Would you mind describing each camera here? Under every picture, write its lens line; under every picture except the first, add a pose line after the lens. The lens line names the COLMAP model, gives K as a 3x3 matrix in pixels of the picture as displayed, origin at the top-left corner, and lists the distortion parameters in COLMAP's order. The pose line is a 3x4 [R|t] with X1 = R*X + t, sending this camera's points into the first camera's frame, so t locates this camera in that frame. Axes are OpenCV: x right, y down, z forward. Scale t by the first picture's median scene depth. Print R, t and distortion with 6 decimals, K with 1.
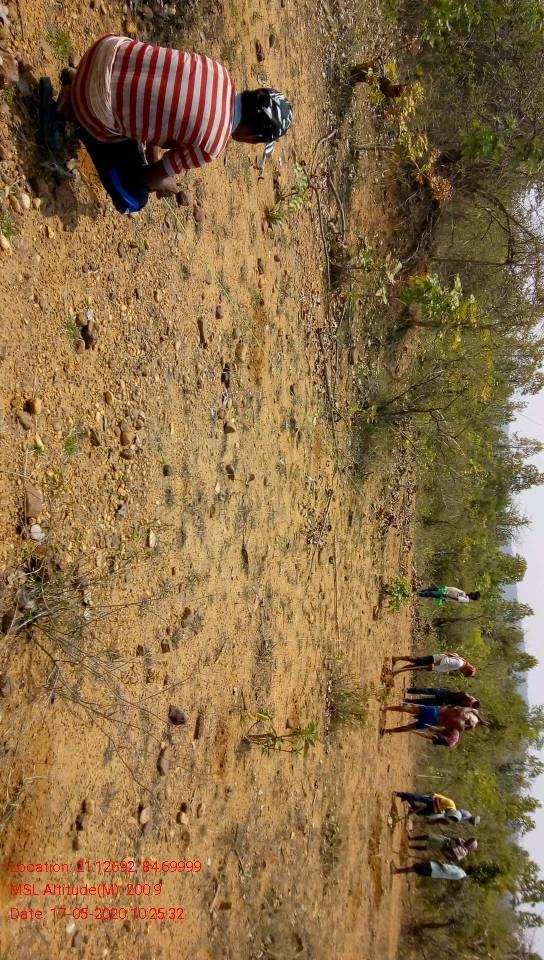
lens RADIAL K [[759.4, 0, 275.0], [0, 759.4, 482.9], [0, 0, 1]] dist [0.006646, -0.053402]
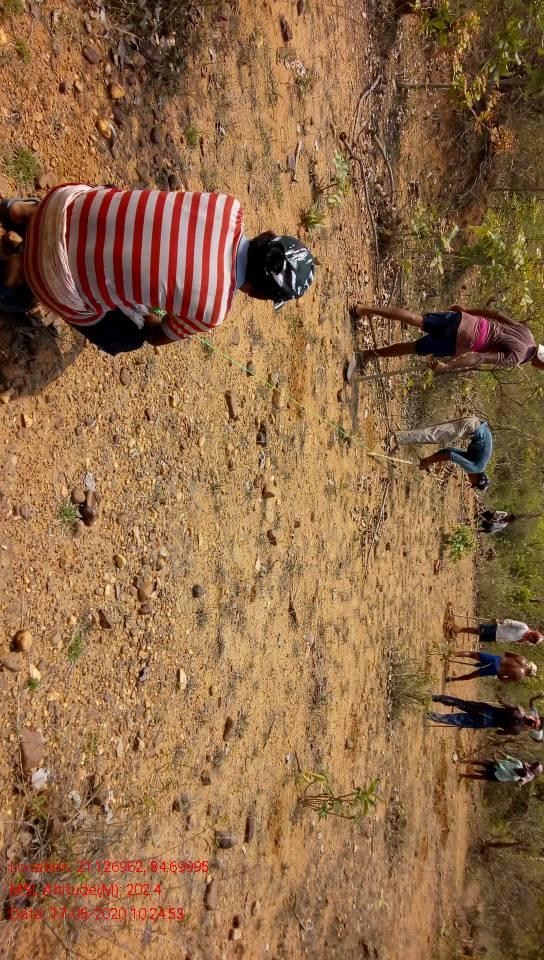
lens RADIAL K [[759.4, 0, 269.9], [0, 759.4, 482.4], [0, 0, 1]] dist [0.006646, -0.053402]
pose [[0.995794, -0.035405, -0.084499, 0.015130], [0.045408, 0.991789, 0.119555, -0.159658], [0.079572, -0.122889, 0.989225, 0.090254]]
